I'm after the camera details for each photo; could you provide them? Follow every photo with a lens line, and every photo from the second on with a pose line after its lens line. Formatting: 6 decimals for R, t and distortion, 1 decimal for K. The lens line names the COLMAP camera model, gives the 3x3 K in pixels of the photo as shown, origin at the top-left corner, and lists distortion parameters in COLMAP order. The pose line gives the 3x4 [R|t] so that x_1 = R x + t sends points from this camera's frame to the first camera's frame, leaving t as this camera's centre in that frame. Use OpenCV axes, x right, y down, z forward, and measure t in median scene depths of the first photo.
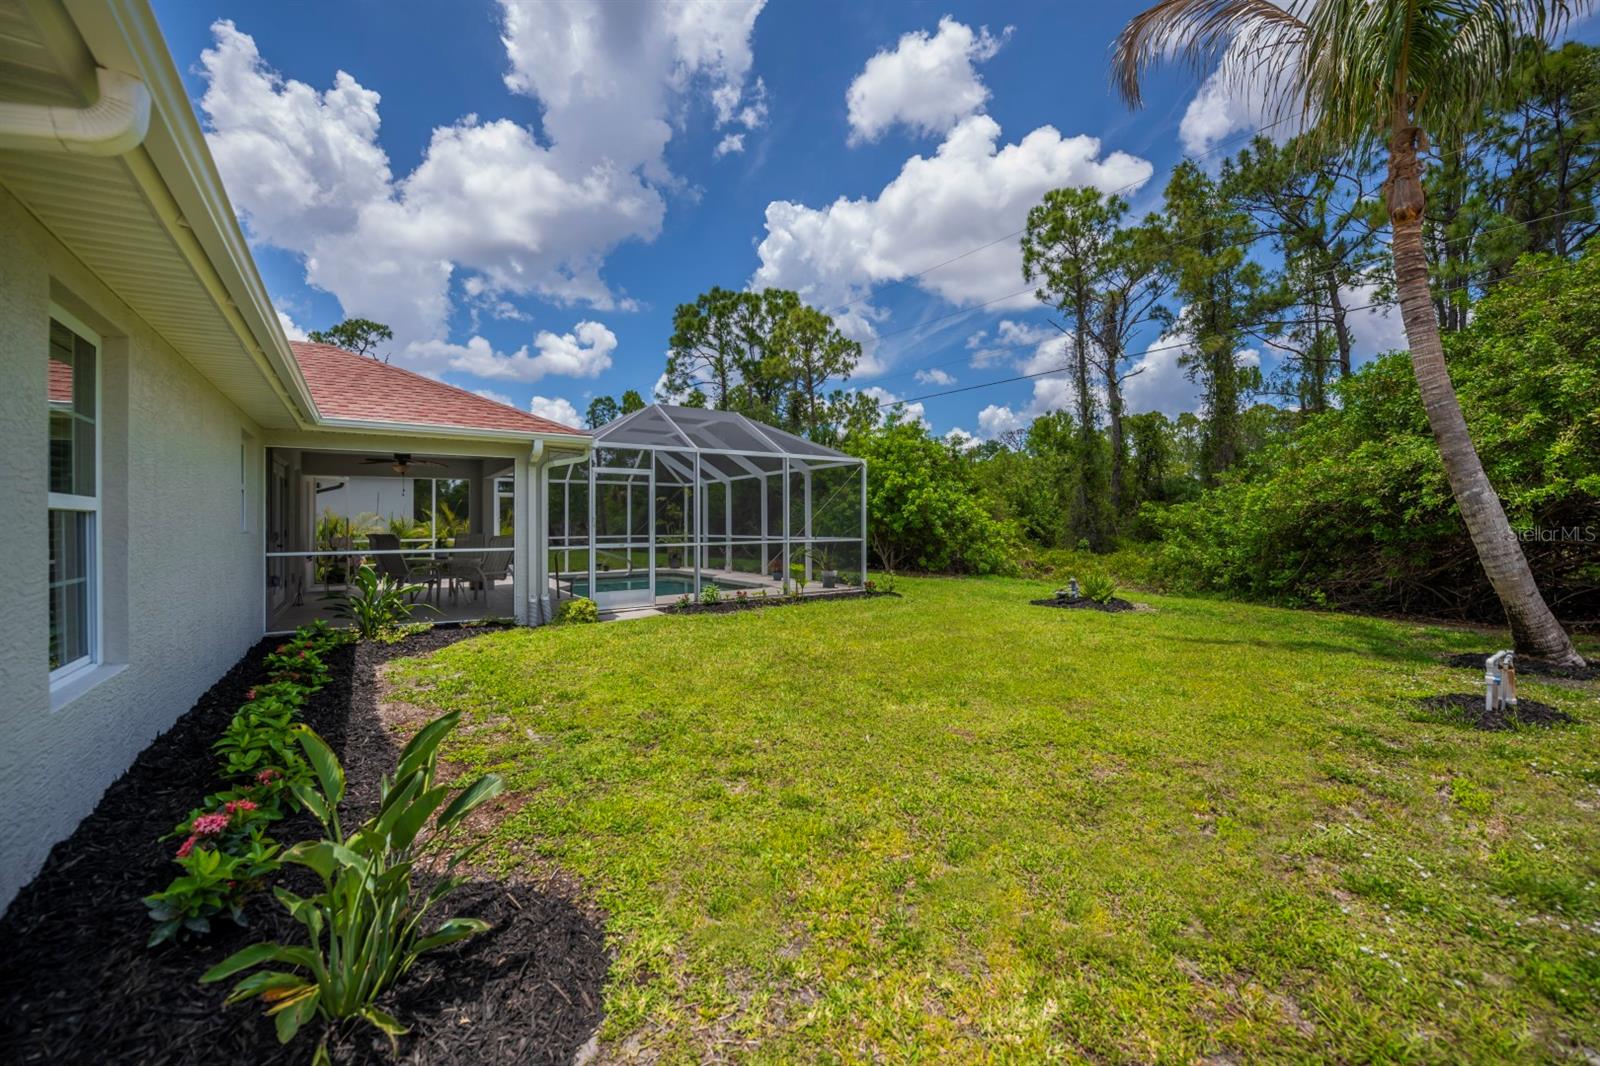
lens RADIAL K [[643.2, 0, 799.5], [0, 643.2, 527.8], [0, 0, 1]] dist [-0.014193, -0.001250]
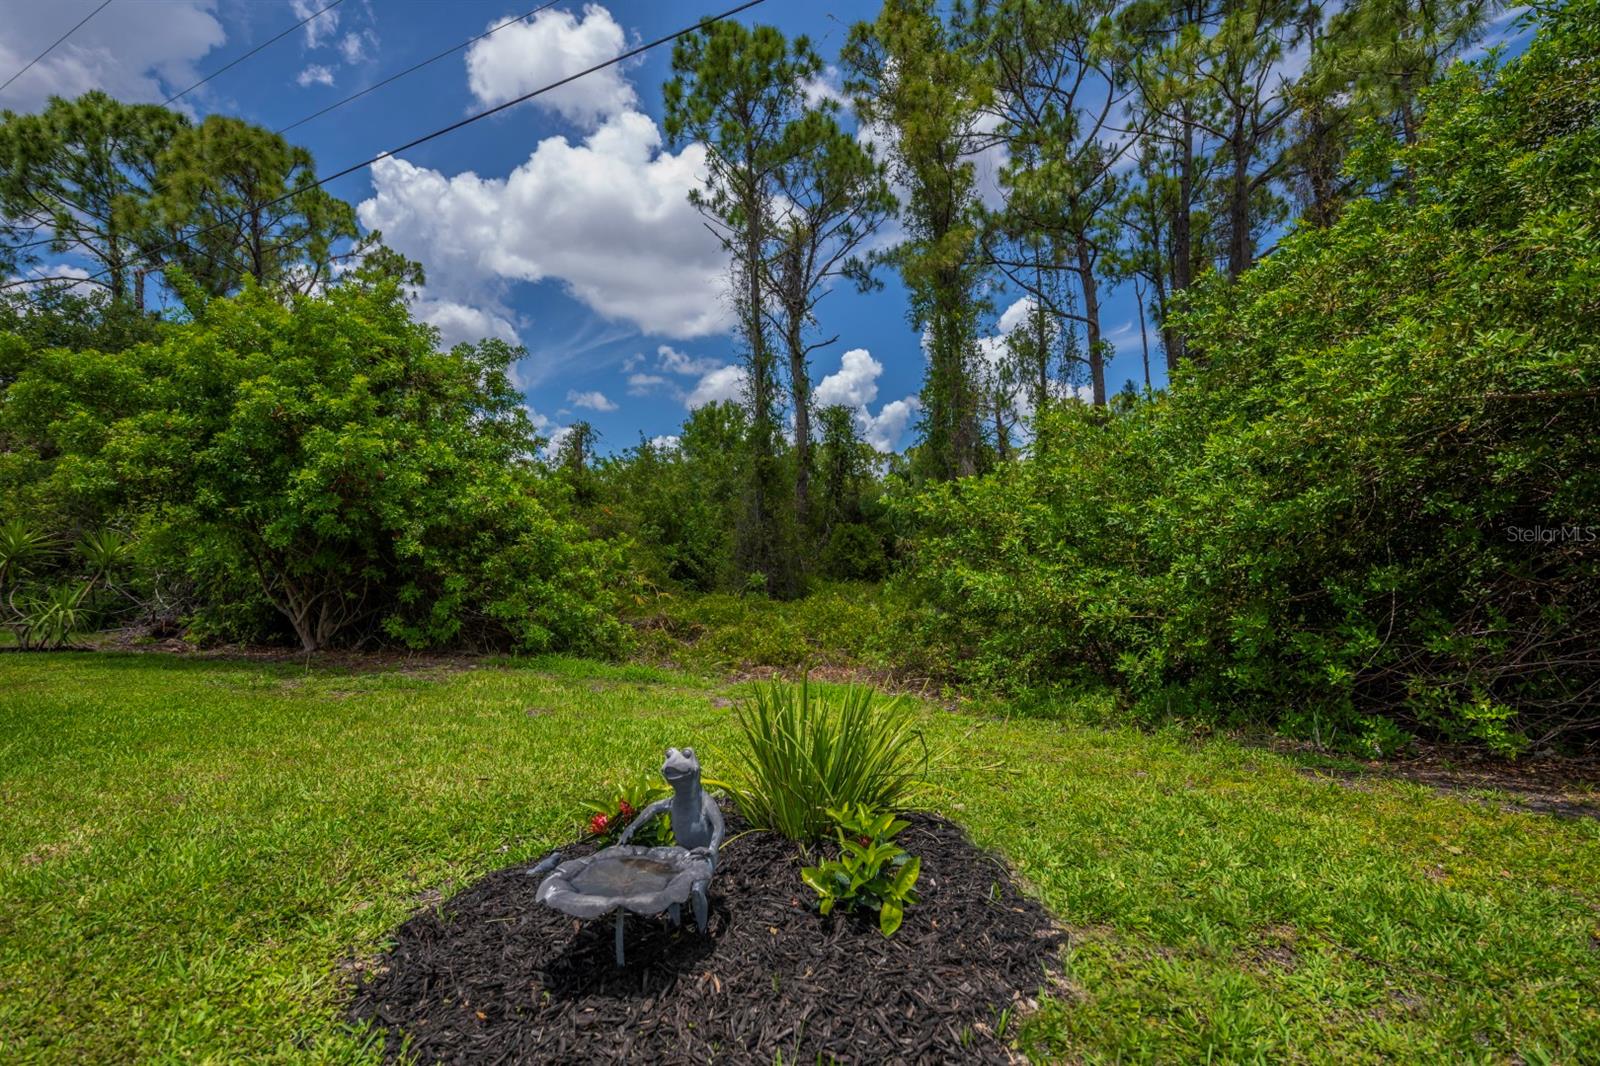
lens RADIAL K [[797.1, 0, 803.1], [0, 797.1, 530.8], [0, 0, 1]] dist [-0.003127, -0.000143]
pose [[0.890297, 0.019878, 0.454947, 0.129304], [0.005174, 0.998541, -0.053754, 0.013851], [-0.455351, 0.050211, 0.888895, 0.290956]]
